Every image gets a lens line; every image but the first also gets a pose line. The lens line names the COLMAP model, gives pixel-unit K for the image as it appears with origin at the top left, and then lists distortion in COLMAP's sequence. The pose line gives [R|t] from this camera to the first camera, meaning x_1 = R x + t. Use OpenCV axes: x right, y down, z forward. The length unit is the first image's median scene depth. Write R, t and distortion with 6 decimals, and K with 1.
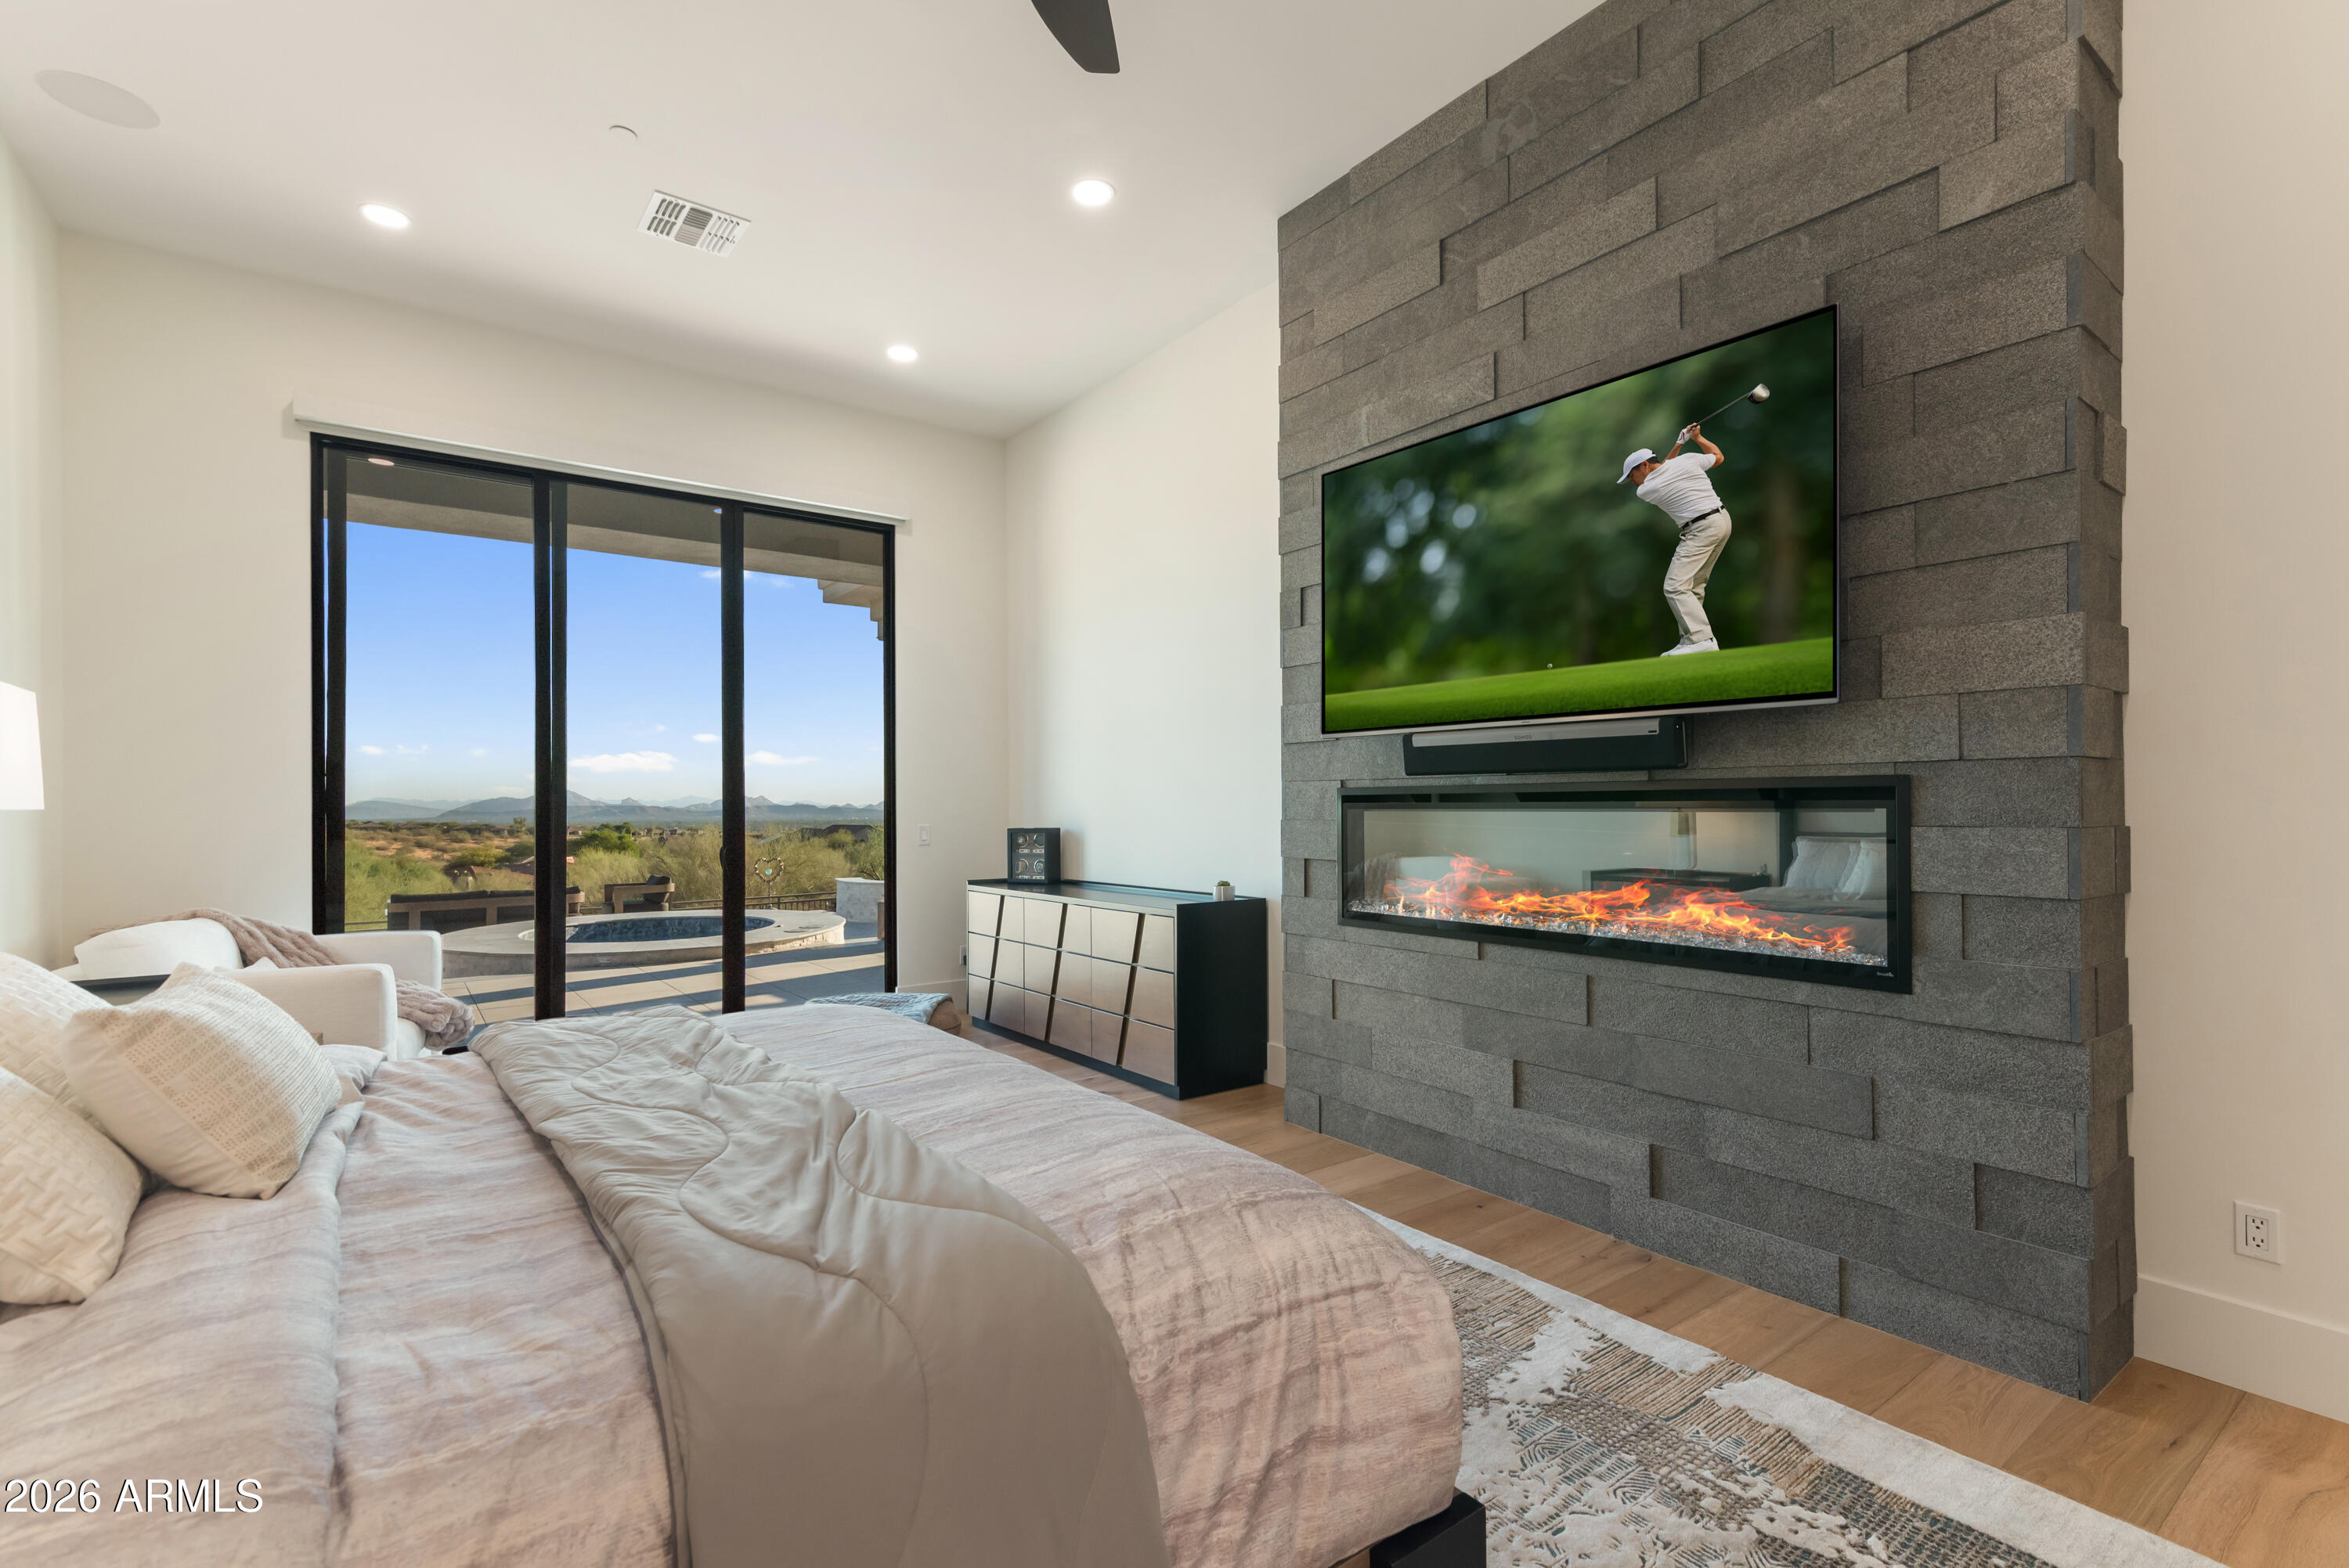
lens RADIAL K [[1056.0, 0, 1172.1], [0, 1056.0, 800.3], [0, 0, 1]] dist [0.020540, -0.000319]
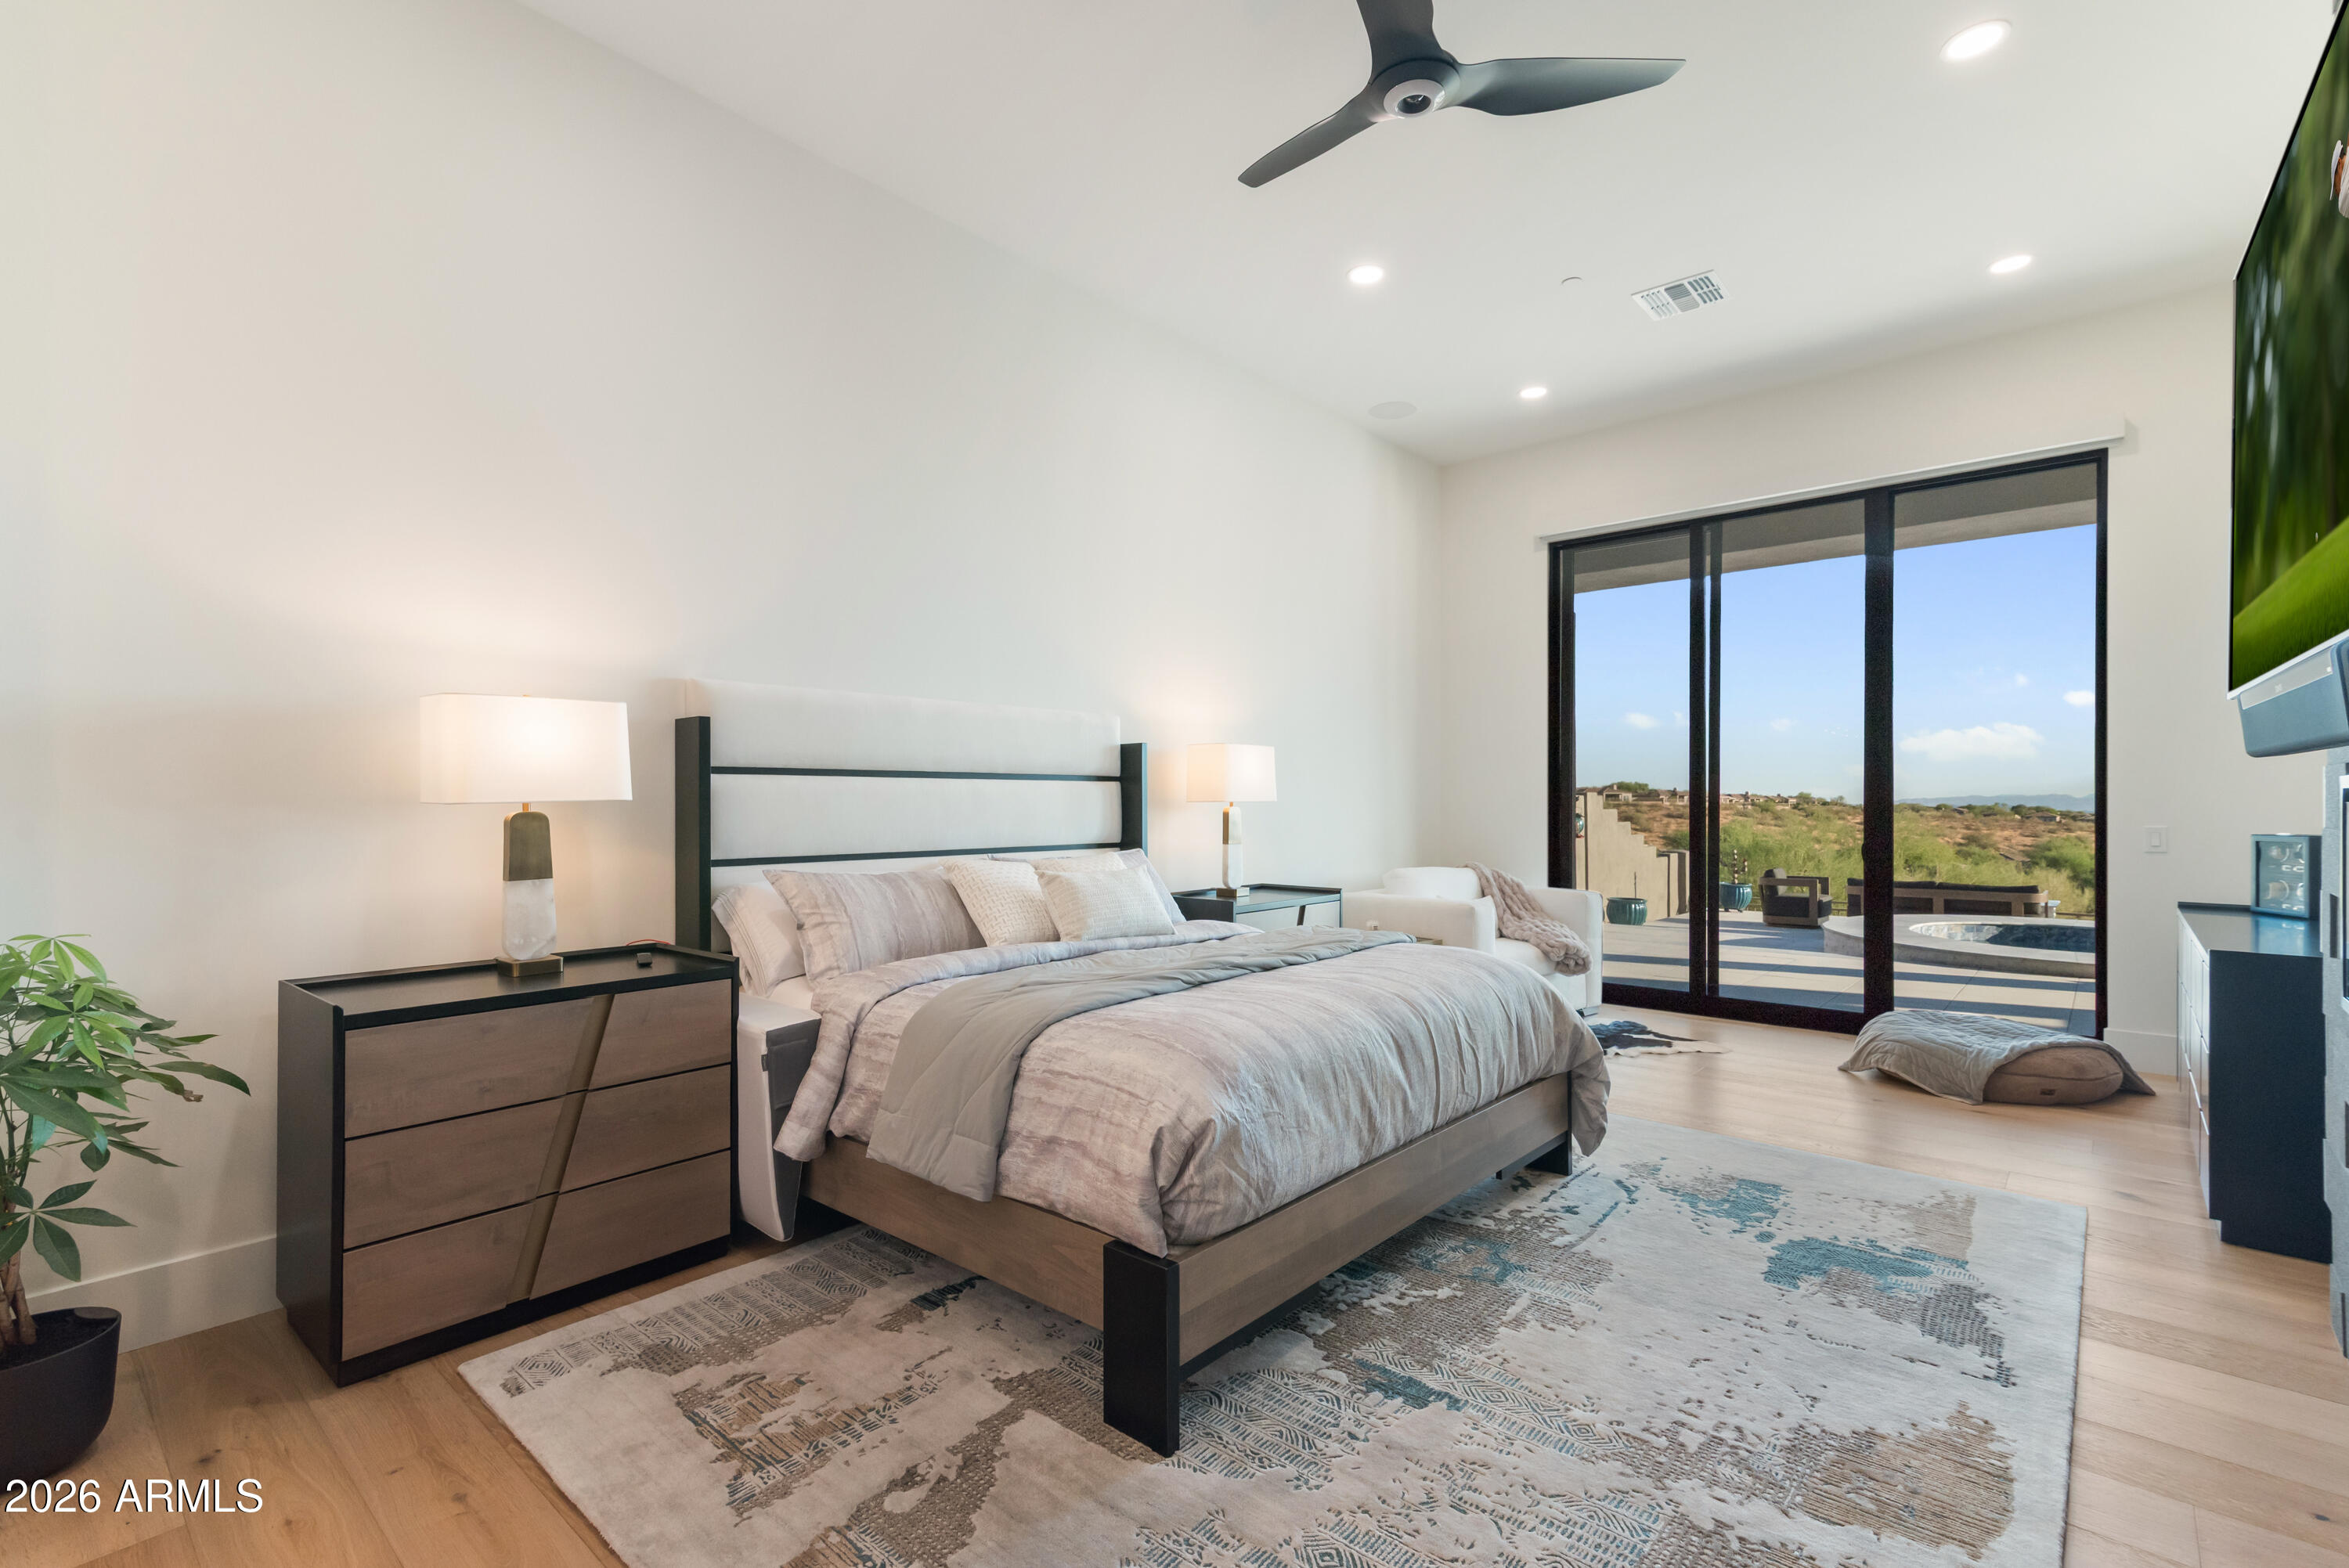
lens RADIAL K [[1056.0, 0, 1199.8], [0, 1056.0, 798.6], [0, 0, 1]] dist [0.020540, -0.000319]
pose [[0.229793, 0.004445, -0.973229, 0.498346], [0.000758, 0.999988, 0.004747, -0.000721], [0.973239, -0.001829, 0.229787, 0.202867]]
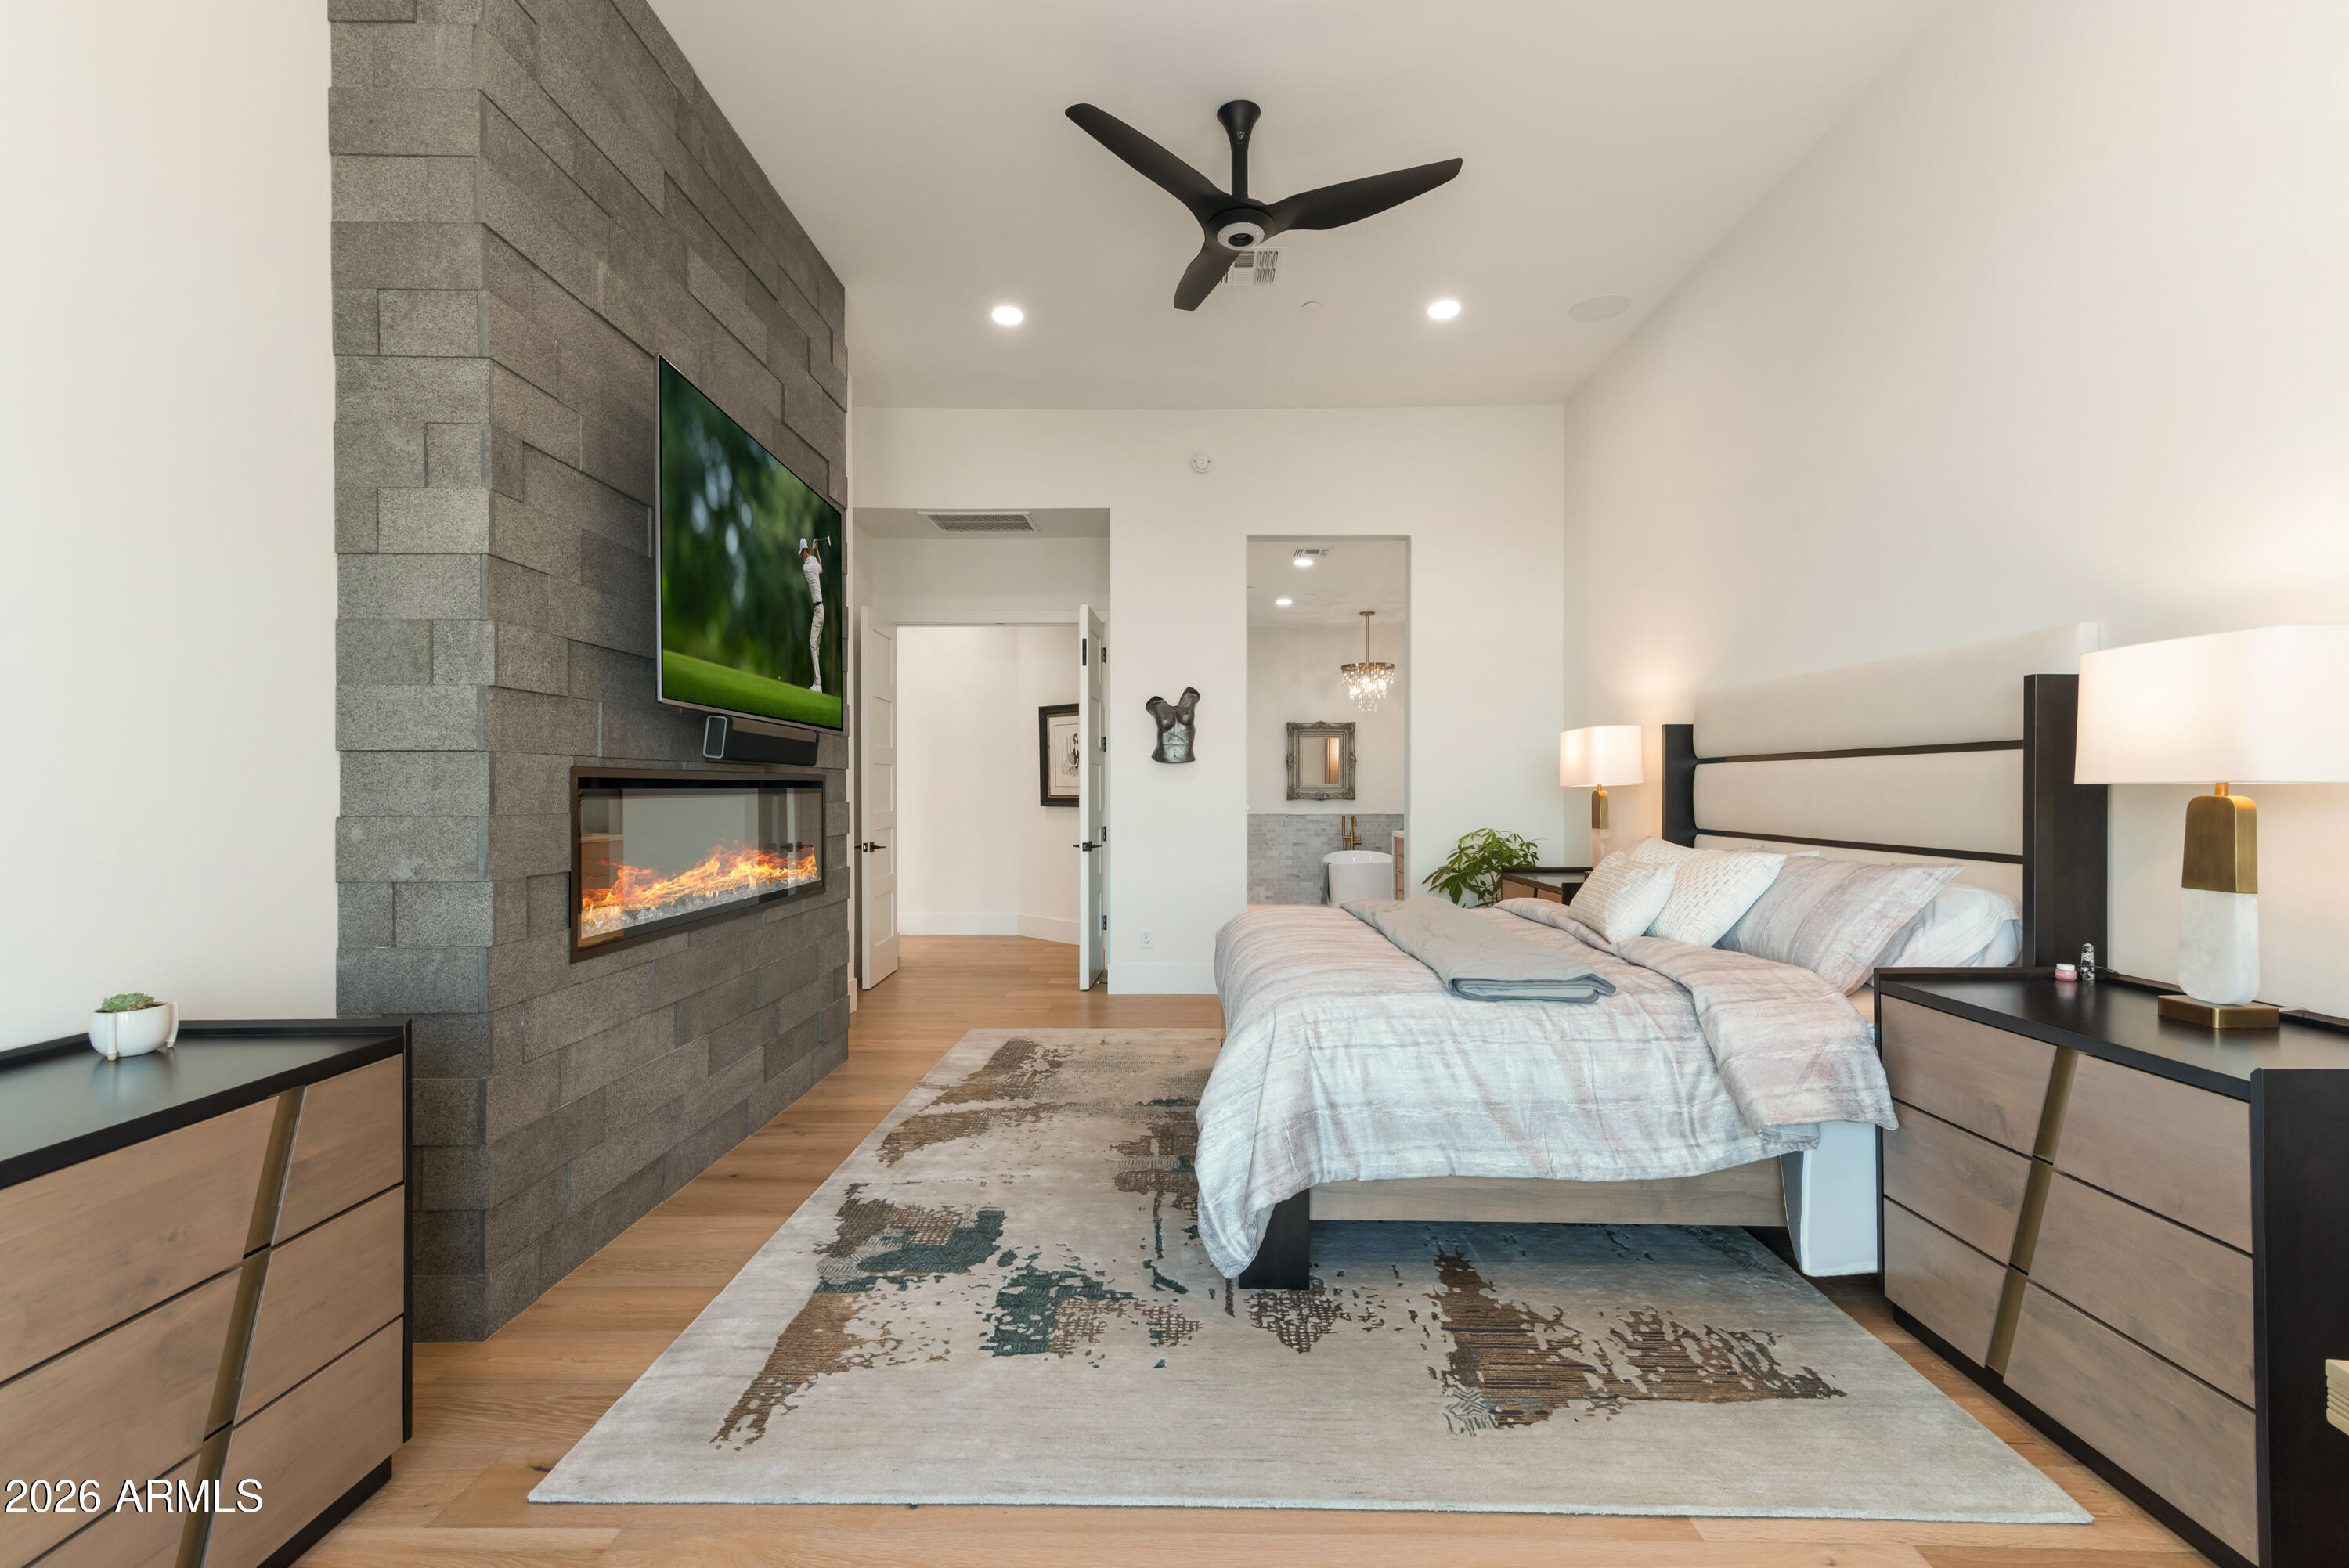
lens RADIAL K [[1056.0, 0, 1187.6], [0, 1056.0, 783.7], [0, 0, 1]] dist [0.020540, -0.000319]
pose [[-0.799405, 0.013990, 0.600629, -0.491472], [0.009181, 0.999897, -0.011071, 0.008678], [-0.600722, -0.003336, -0.799451, 1.099152]]
